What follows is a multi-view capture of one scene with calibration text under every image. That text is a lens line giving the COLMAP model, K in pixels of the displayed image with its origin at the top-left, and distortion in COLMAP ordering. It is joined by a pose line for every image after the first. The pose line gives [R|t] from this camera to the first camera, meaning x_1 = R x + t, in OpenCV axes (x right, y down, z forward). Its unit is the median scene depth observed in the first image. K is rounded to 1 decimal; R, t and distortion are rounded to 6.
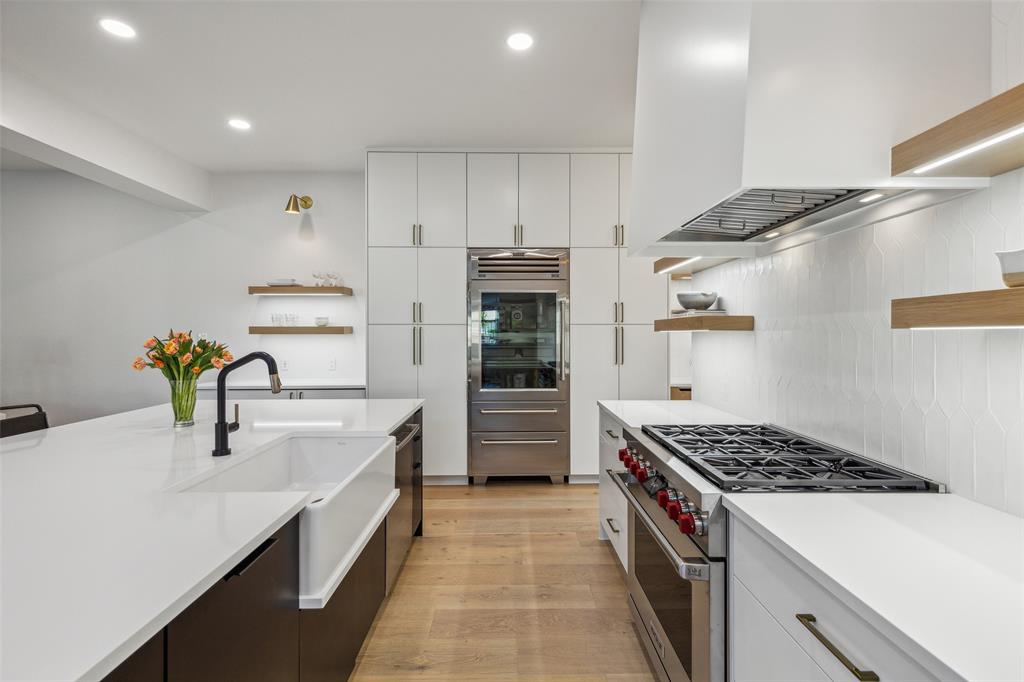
lens RADIAL K [[468.9, 0, 515.3], [0, 468.9, 338.6], [0, 0, 1]] dist [0.003134, 0.000396]
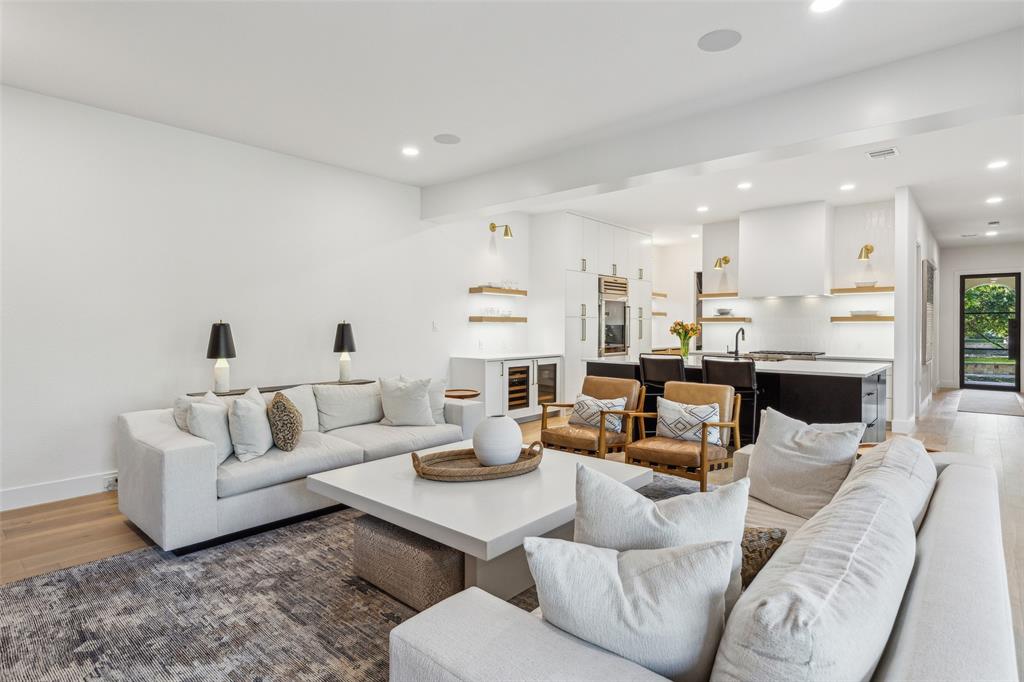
lens RADIAL K [[531.3, 0, 509.5], [0, 531.3, 335.5], [0, 0, 1]] dist [-0.003452, -0.000480]
pose [[0.680726, -0.010339, 0.732465, -1.804635], [0.004749, 0.999942, 0.009701, 0.016518], [-0.732523, -0.003125, 0.680735, -0.124587]]
